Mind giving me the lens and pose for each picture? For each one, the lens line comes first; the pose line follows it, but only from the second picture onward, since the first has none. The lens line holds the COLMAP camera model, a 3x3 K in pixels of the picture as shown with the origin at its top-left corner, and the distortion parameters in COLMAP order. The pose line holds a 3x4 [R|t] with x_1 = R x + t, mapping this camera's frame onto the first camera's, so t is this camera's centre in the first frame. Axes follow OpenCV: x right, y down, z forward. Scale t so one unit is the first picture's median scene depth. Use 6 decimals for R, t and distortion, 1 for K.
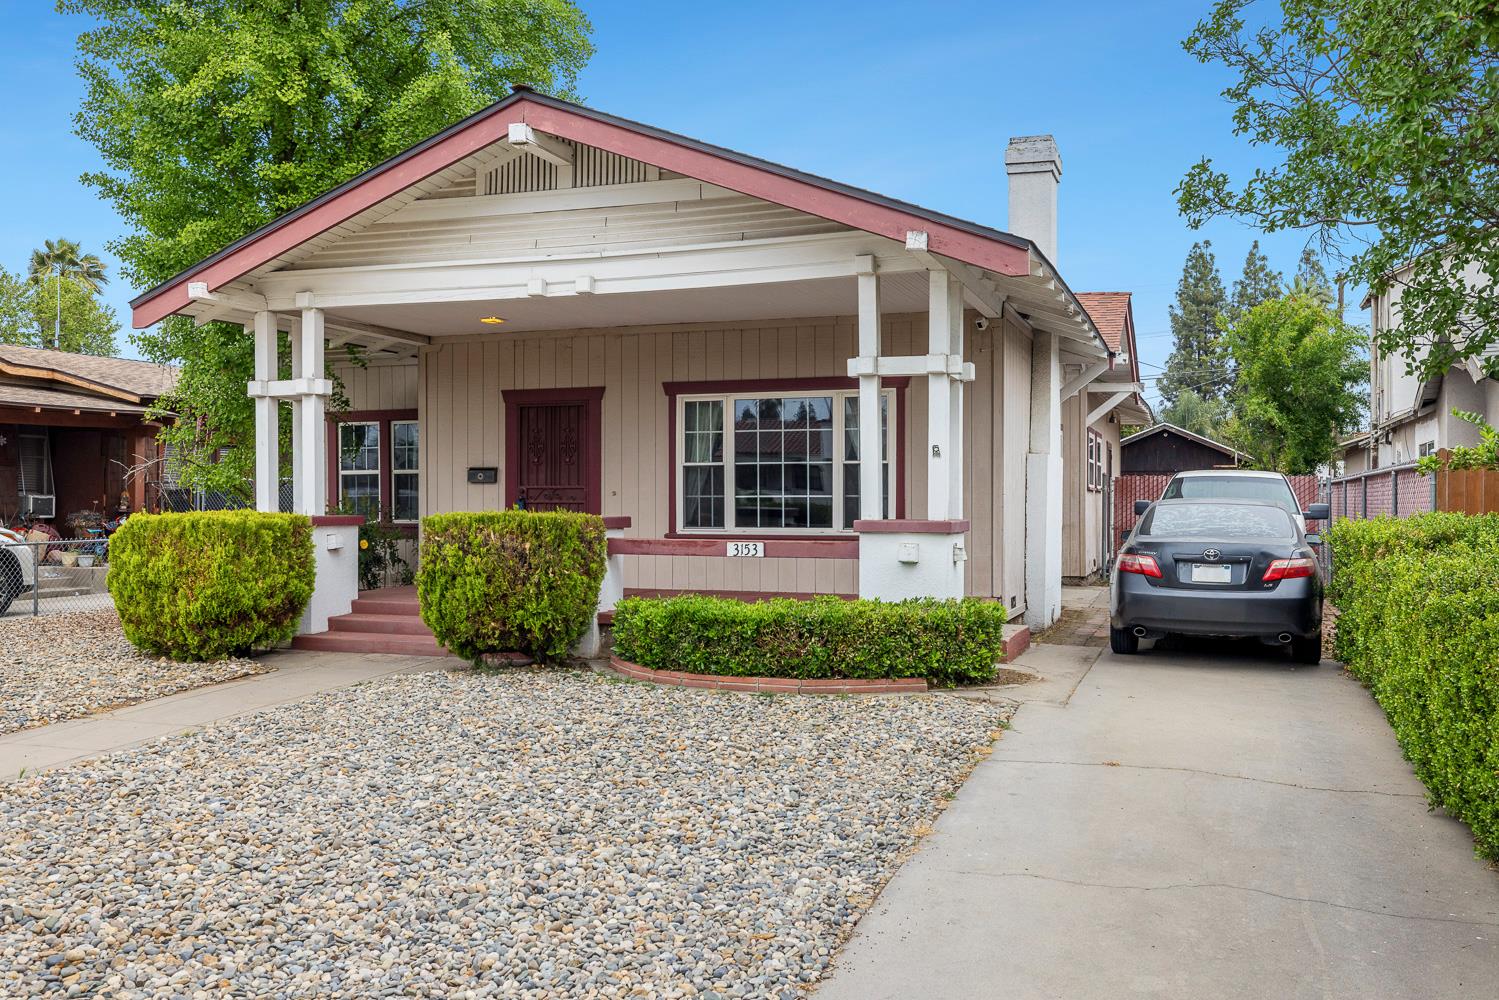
lens RADIAL K [[1297.2, 0, 749.7], [0, 1297.2, 503.6], [0, 0, 1]] dist [0.003414, 0.003951]
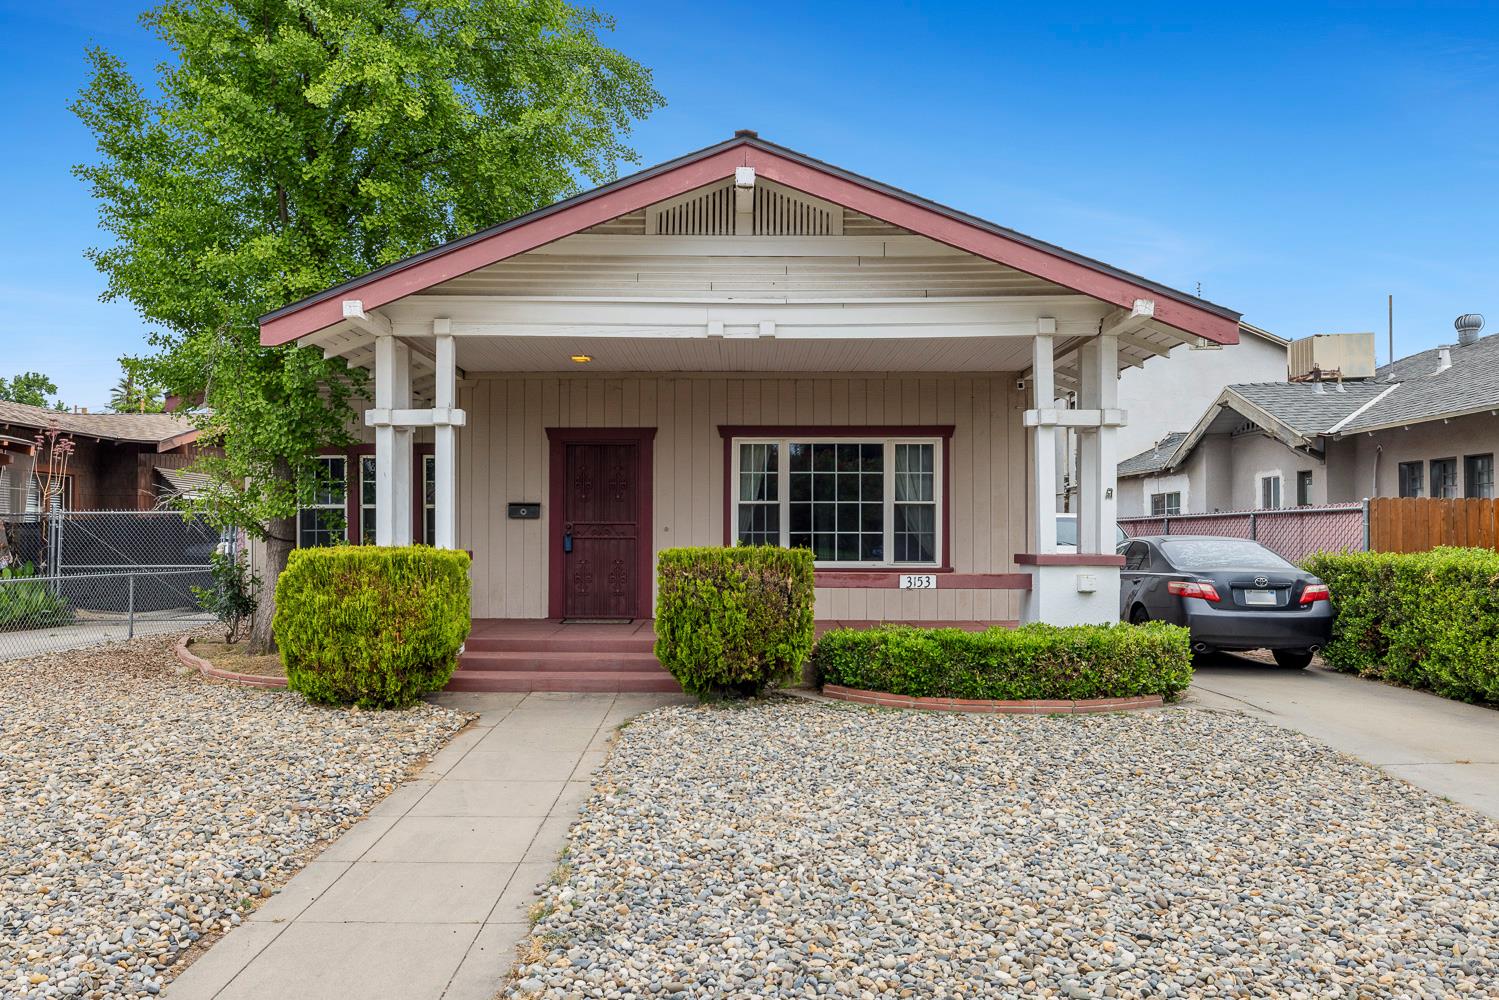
lens RADIAL K [[1112.8, 0, 714.6], [0, 1112.8, 521.8], [0, 0, 1]] dist [-0.001636, 0.004688]
pose [[0.947273, 0.007207, 0.320345, -0.426607], [-0.002213, 0.999870, -0.015950, 0.000438], [-0.320419, 0.014401, 0.947167, 0.160287]]
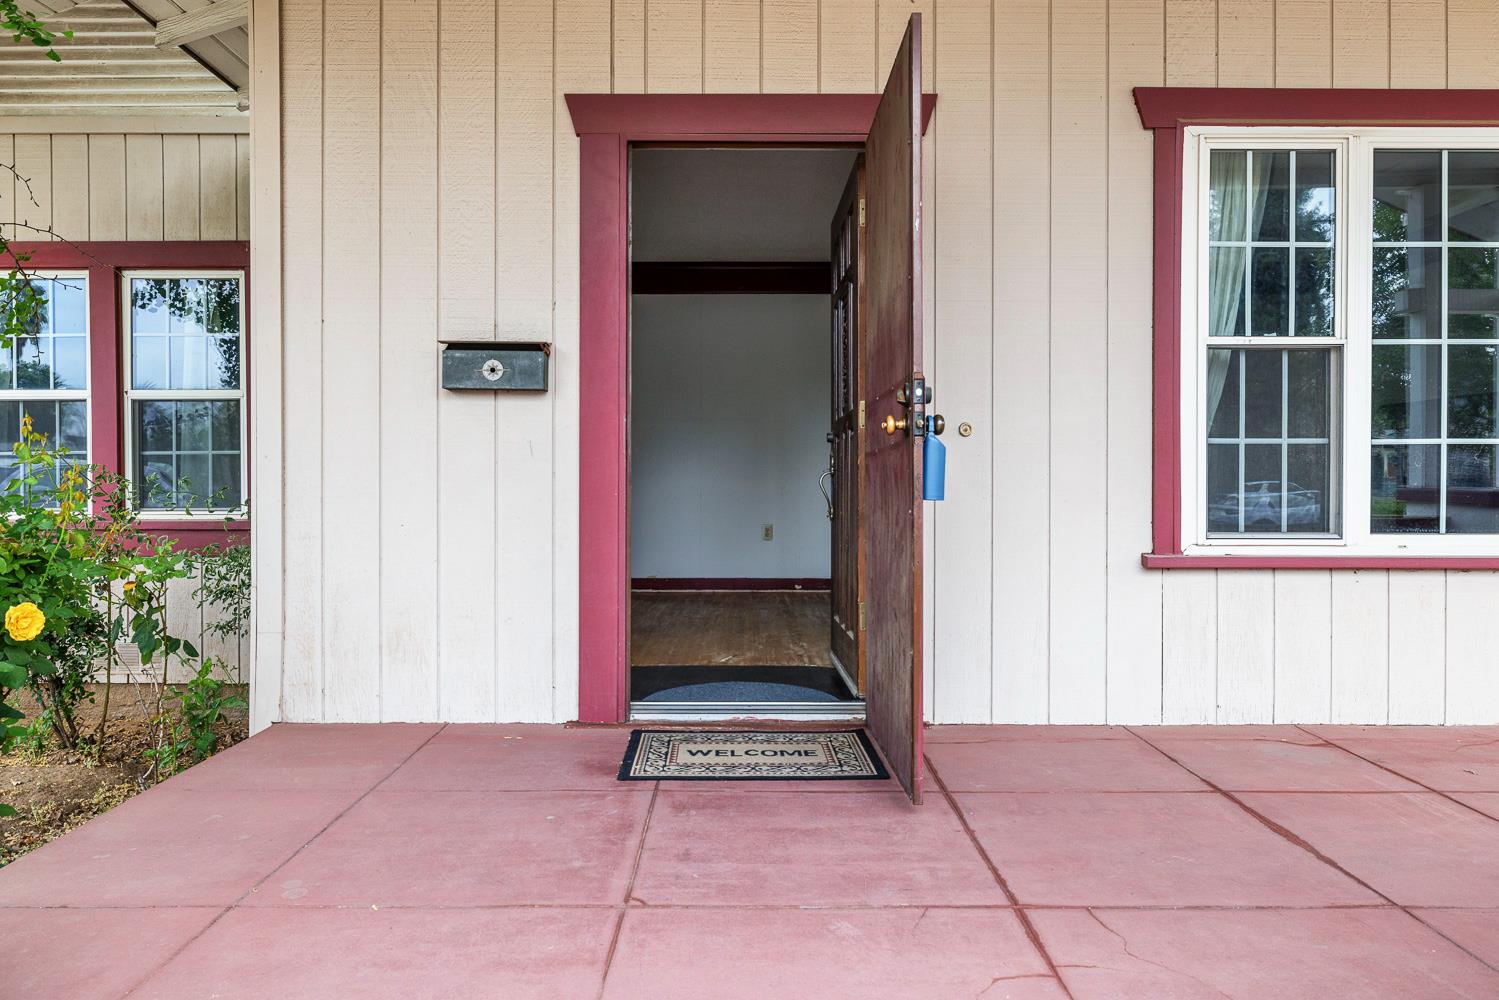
lens RADIAL K [[959.1, 0, 760.3], [0, 959.1, 497.1], [0, 0, 1]] dist [0.001541, 0.000980]
pose [[0.941277, 0.002969, 0.337623, -0.277843], [-0.002900, 0.999996, -0.000711, 0.010815], [-0.337624, -0.000310, 0.941281, 0.951032]]
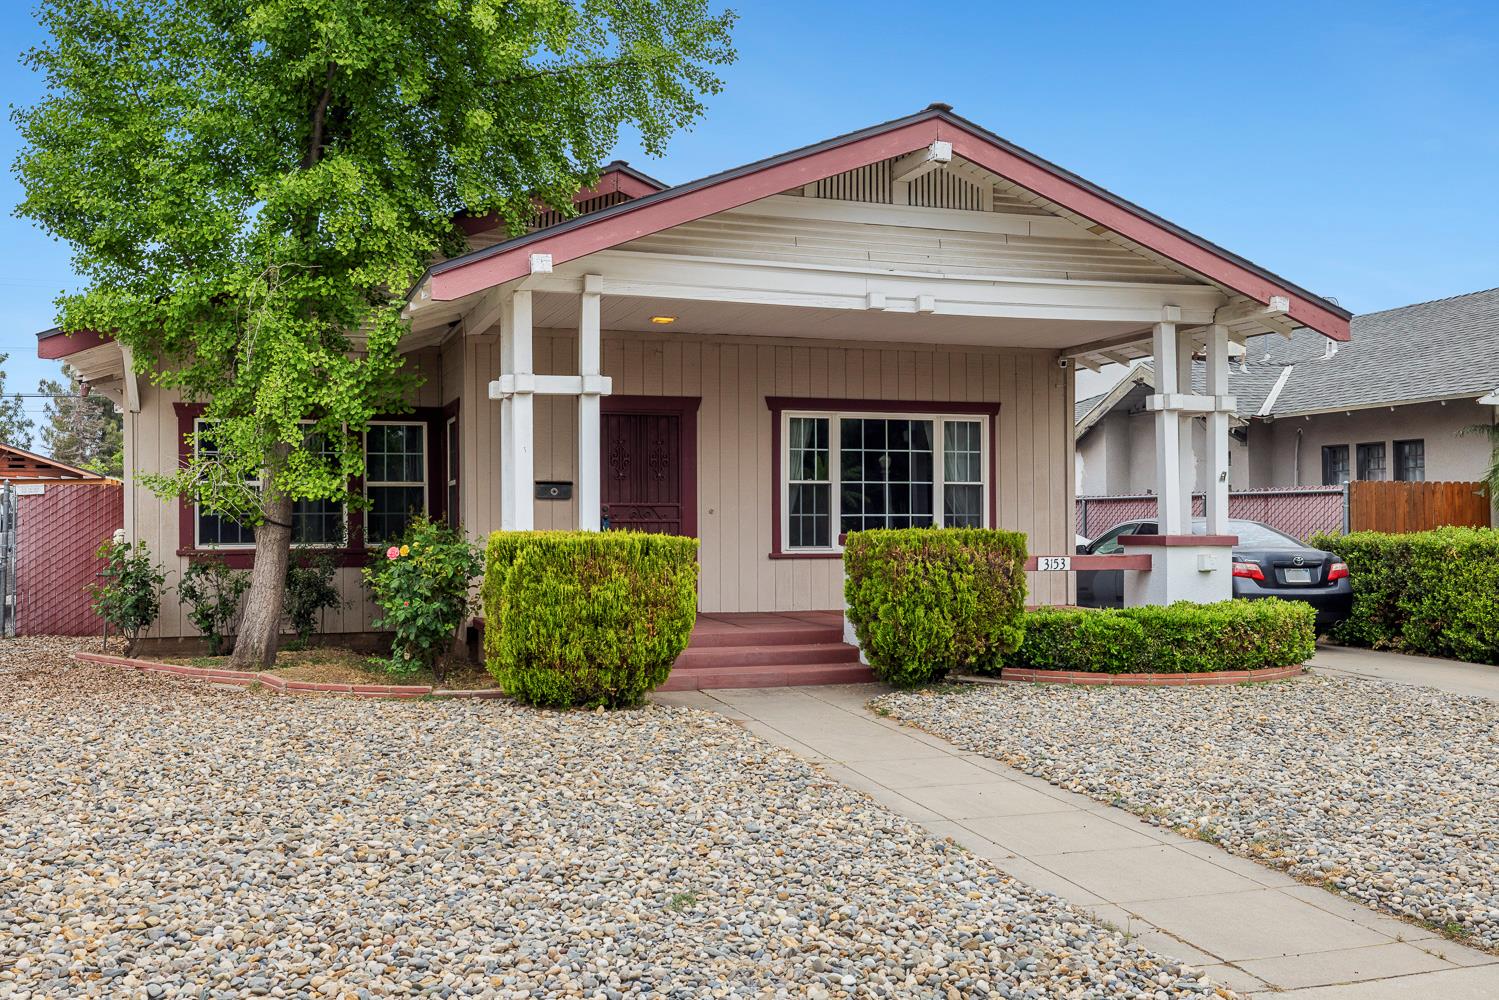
lens RADIAL K [[1460.6, 0, 748.8], [0, 1460.6, 491.1], [0, 0, 1]] dist [0.000811, 0.000000]
pose [[0.785461, 0.012792, 0.618779, -0.880173], [0.002751, 0.999704, -0.024158, 0.003276], [-0.618905, 0.020678, 0.785193, 0.187791]]
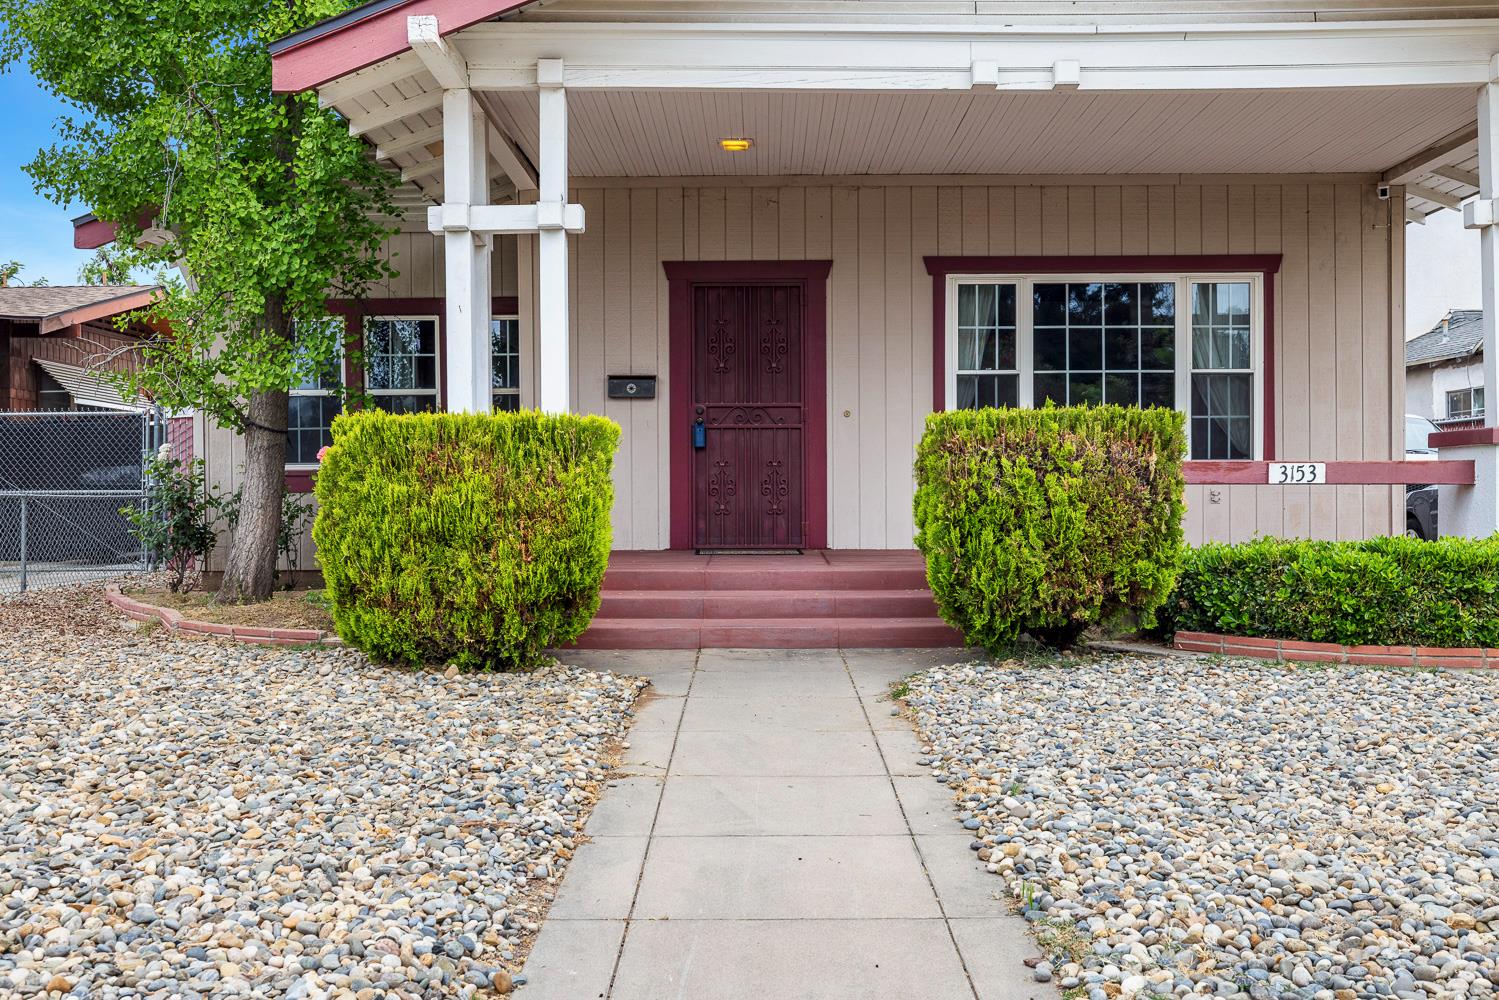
lens RADIAL K [[1457.5, 0, 748.6], [0, 1457.5, 493.3], [0, 0, 1]] dist [0.002091, 0.000000]
pose [[0.942895, -0.004123, 0.333065, -0.496856], [0.004302, 0.999991, 0.000201, 0.041090], [-0.333063, 0.001244, 0.942904, 0.336156]]
